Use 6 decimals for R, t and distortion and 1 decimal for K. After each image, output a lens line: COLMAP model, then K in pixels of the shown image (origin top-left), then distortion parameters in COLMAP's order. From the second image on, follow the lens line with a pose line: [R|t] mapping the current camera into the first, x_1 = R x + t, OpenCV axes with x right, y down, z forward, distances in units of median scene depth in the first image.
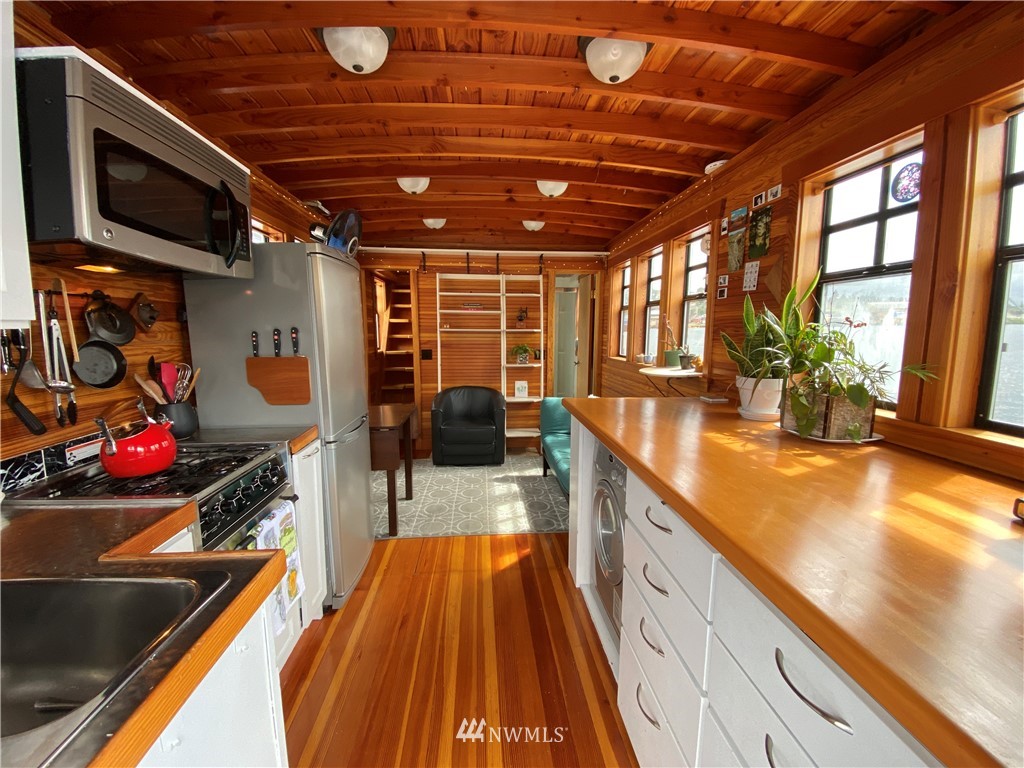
lens RADIAL K [[417.4, 0, 512.0], [0, 417.4, 384.0], [0, 0, 1]] dist [0.042705, -0.030049]
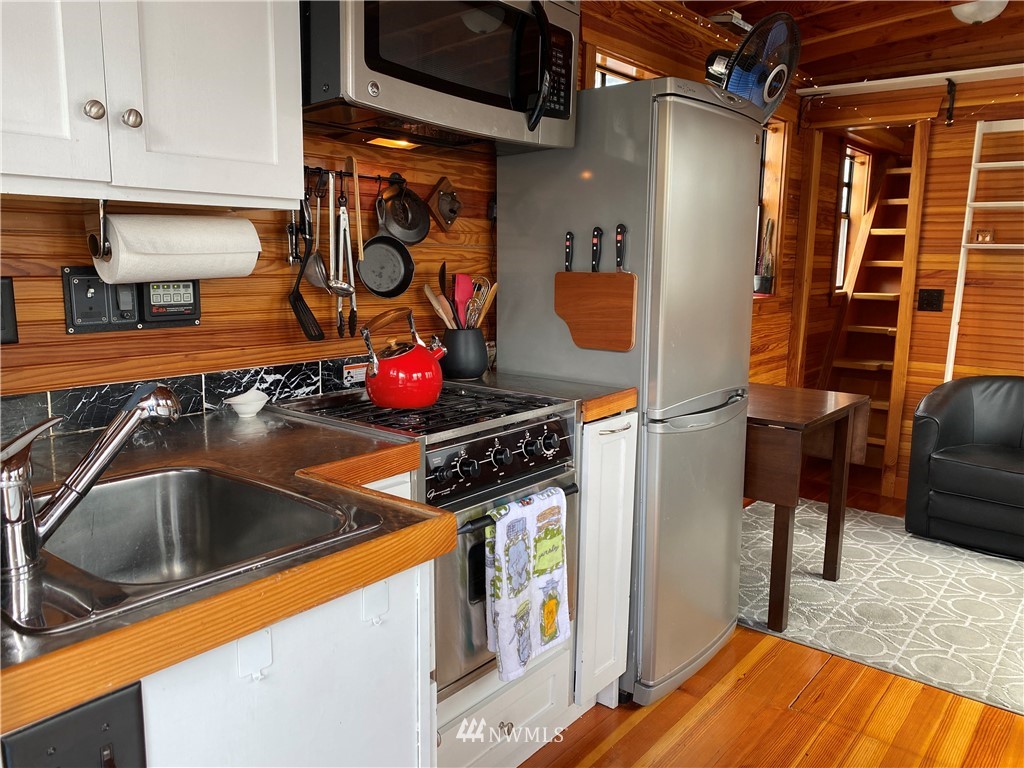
lens RADIAL K [[796.6, 0, 512.0], [0, 796.6, 384.0], [0, 0, 1]] dist [0.041284, -0.013672]
pose [[0.732954, 0.117624, -0.670032, 0.191623], [-0.104080, 0.992732, 0.060420, 0.047438], [0.672269, 0.025452, 0.739869, 0.046311]]
